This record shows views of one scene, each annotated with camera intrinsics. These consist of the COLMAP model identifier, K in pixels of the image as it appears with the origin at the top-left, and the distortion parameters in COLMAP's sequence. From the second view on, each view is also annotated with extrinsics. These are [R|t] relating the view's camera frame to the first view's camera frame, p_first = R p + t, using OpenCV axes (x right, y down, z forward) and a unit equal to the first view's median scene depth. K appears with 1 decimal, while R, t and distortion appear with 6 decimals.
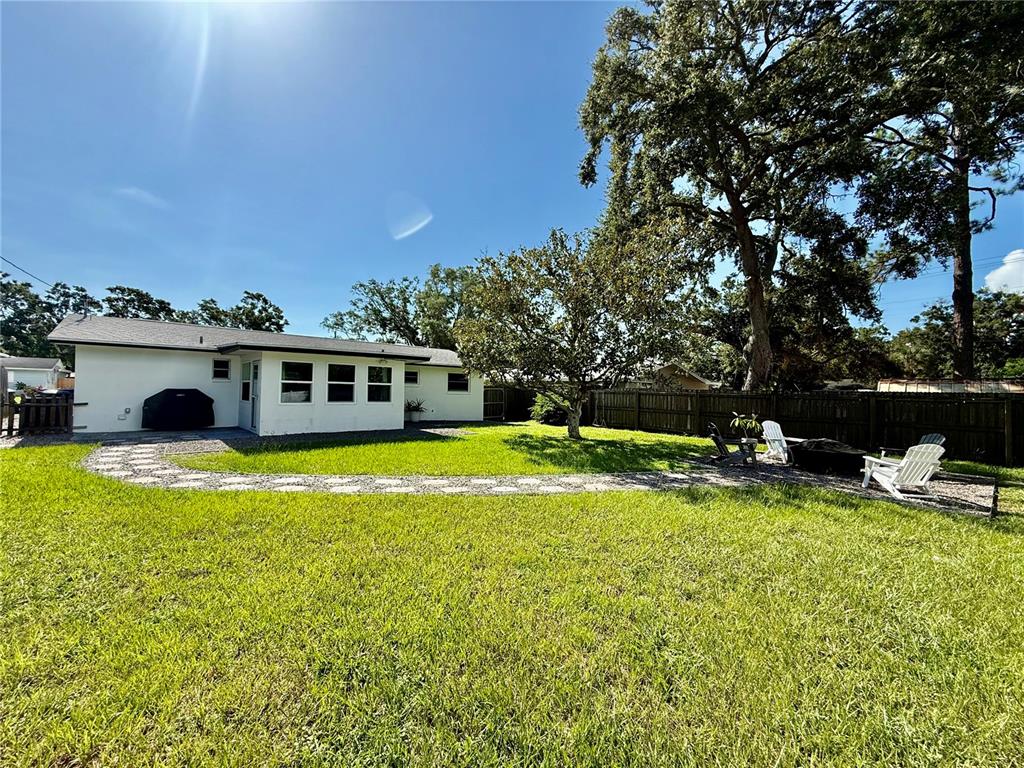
lens RADIAL K [[410.8, 0, 509.2], [0, 410.8, 383.4], [0, 0, 1]] dist [-0.000955, -0.000185]
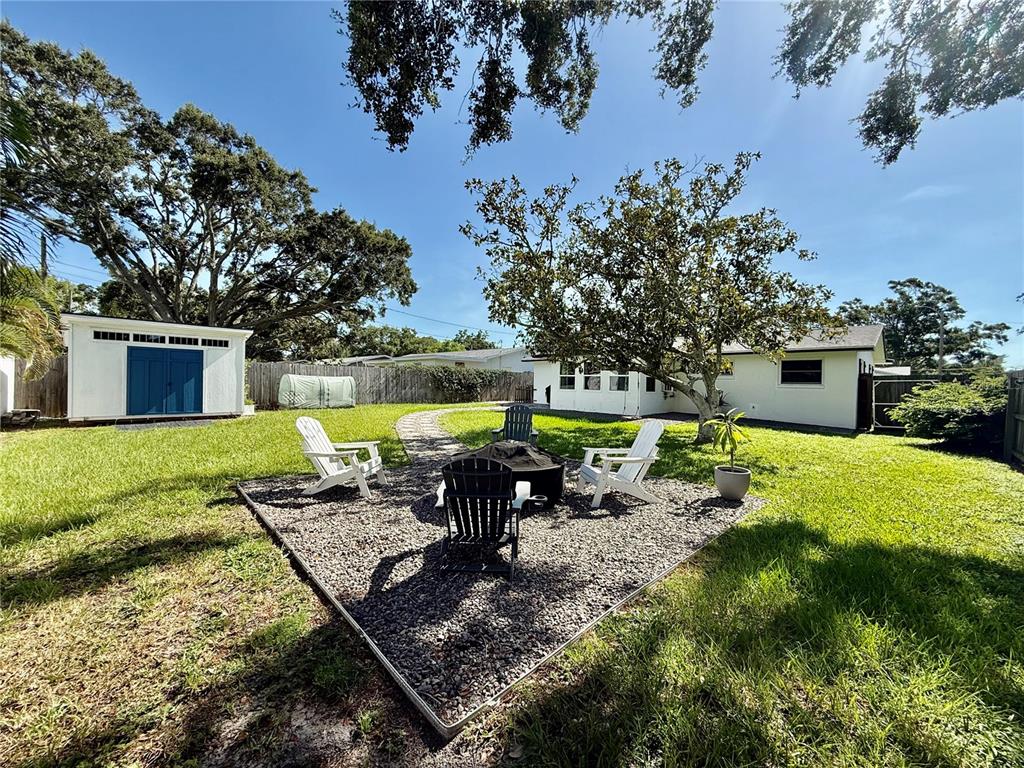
lens RADIAL K [[408.1, 0, 509.4], [0, 408.1, 384.3], [0, 0, 1]] dist [0.001117, 0.000311]
pose [[0.036236, -0.012134, -0.999270, 0.200340], [-0.002473, 0.999922, -0.012231, 0.009322], [0.999340, 0.002914, 0.036204, 0.153642]]
